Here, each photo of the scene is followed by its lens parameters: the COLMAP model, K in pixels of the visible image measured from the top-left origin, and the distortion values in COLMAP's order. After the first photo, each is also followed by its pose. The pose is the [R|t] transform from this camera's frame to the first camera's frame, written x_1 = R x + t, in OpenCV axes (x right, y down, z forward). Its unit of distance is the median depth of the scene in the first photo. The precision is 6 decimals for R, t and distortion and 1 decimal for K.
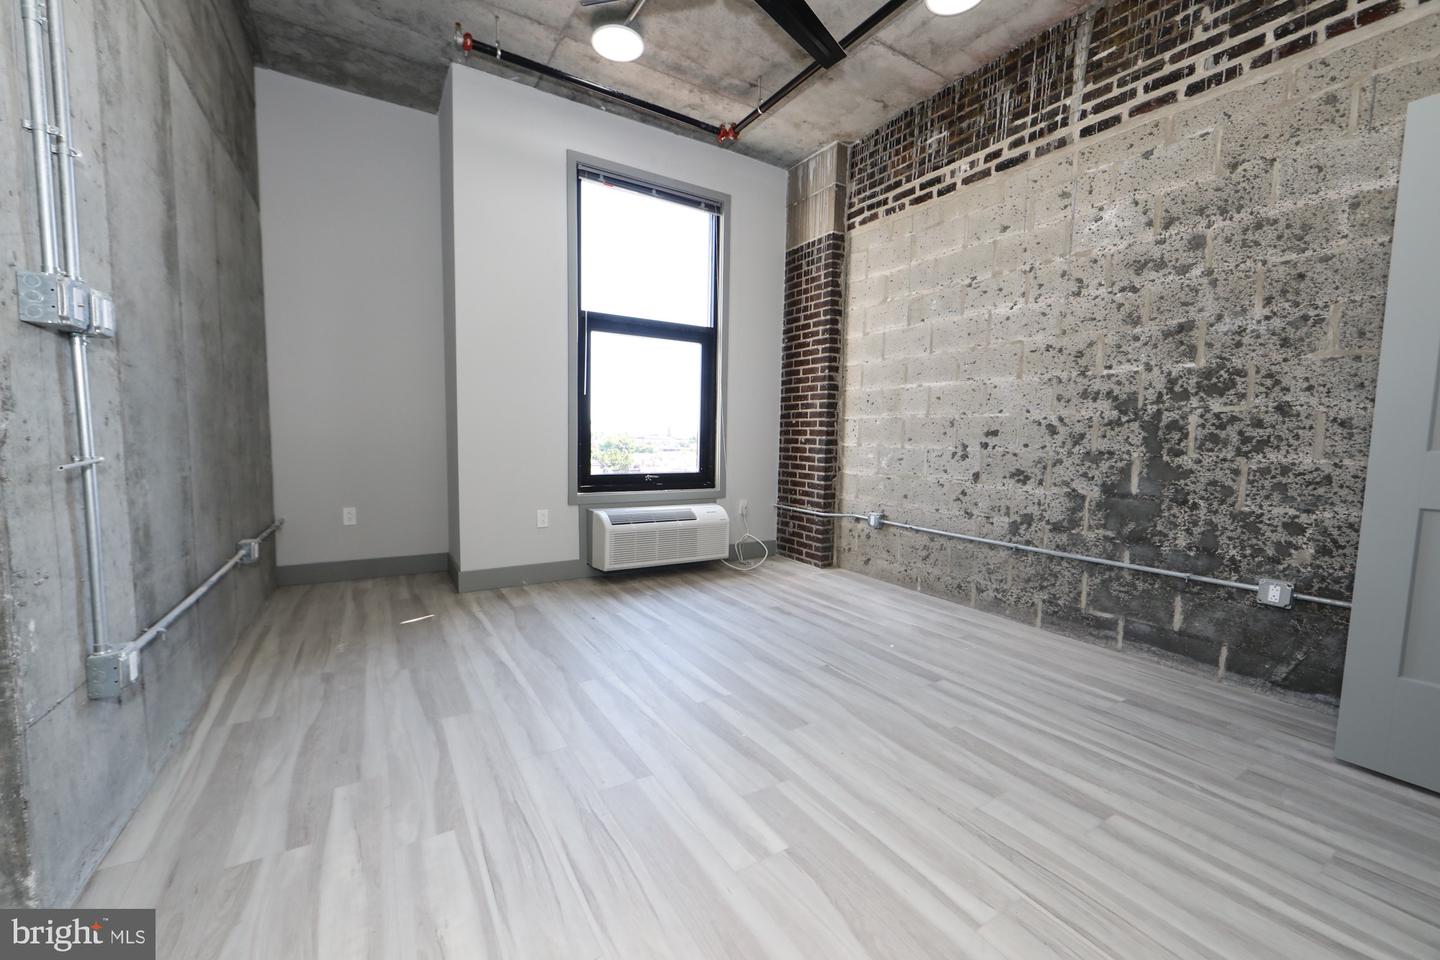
lens RADIAL K [[566.6, 0, 709.5], [0, 566.6, 482.2], [0, 0, 1]] dist [-0.013524, 0.003537]
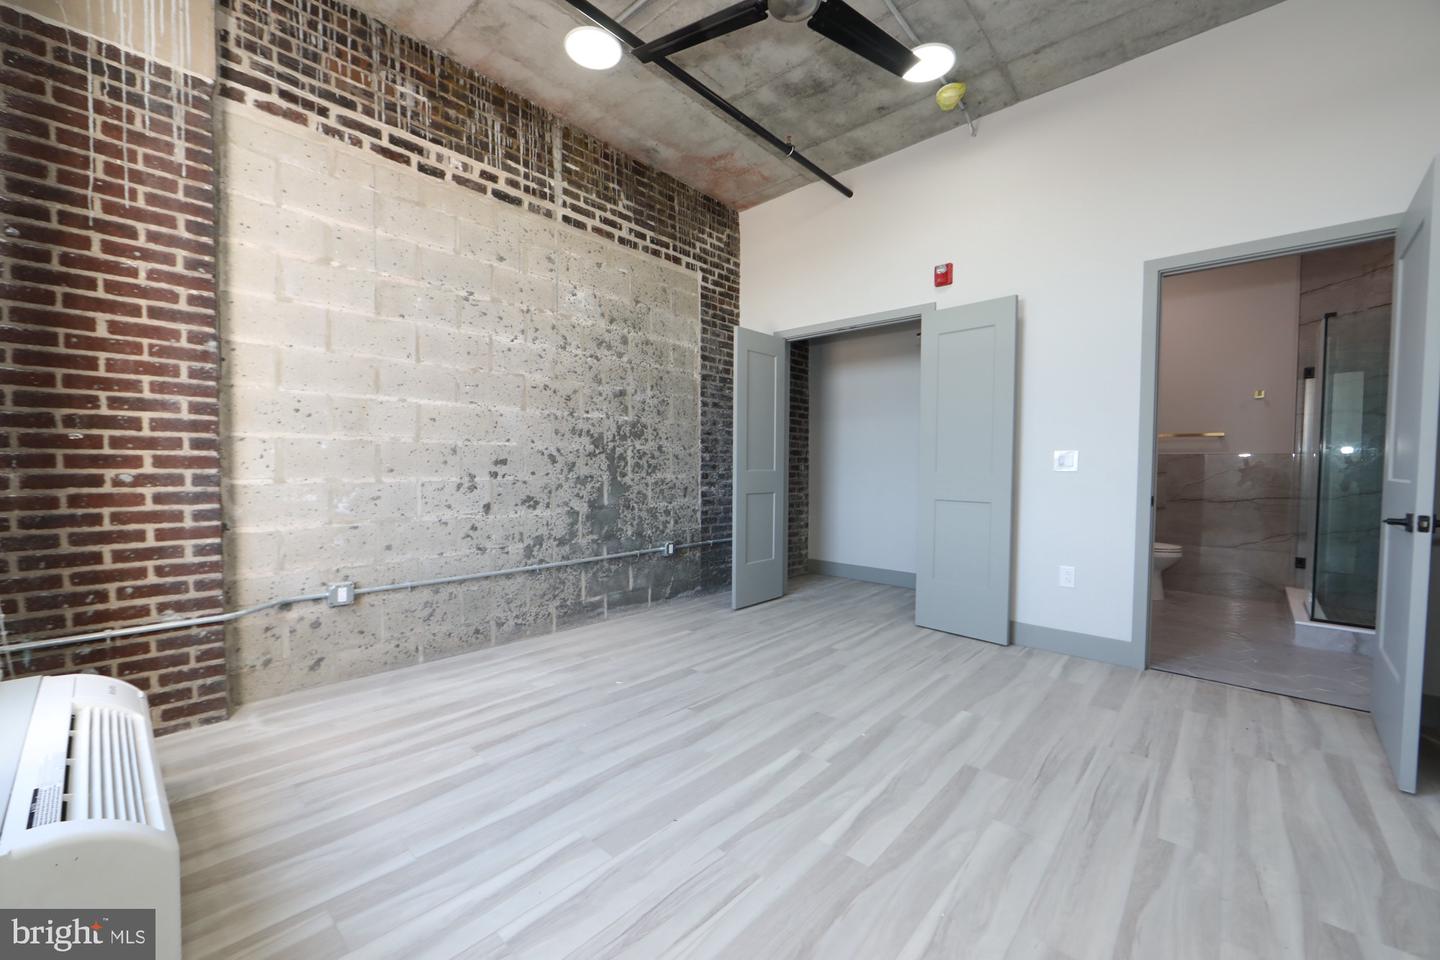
lens RADIAL K [[566.6, 0, 709.5], [0, 566.6, 482.2], [0, 0, 1]] dist [-0.013524, 0.003537]
pose [[-0.273677, -0.050910, 0.960473, -0.576767], [0.067492, 0.995120, 0.071978, -0.103654], [-0.959451, 0.084523, -0.268905, 0.971332]]
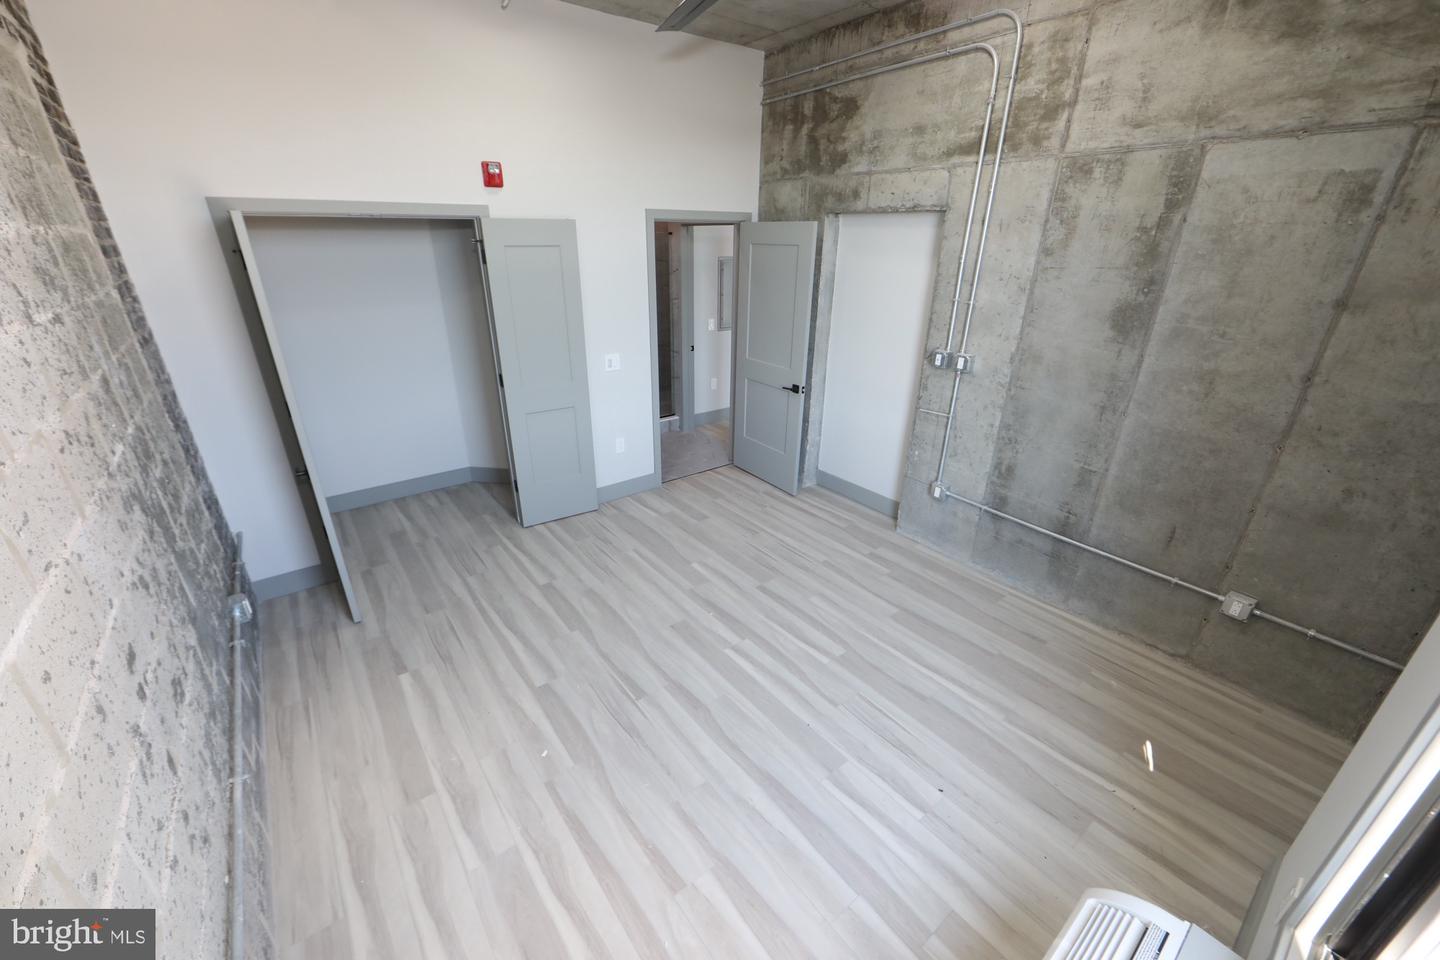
lens RADIAL K [[566.6, 0, 709.5], [0, 566.6, 482.2], [0, 0, 1]] dist [-0.013524, 0.003537]
pose [[-0.994279, 0.022080, -0.104508, 0.142515], [-0.030243, 0.880175, 0.473684, -0.415386], [0.102444, 0.474135, -0.874472, 1.400889]]
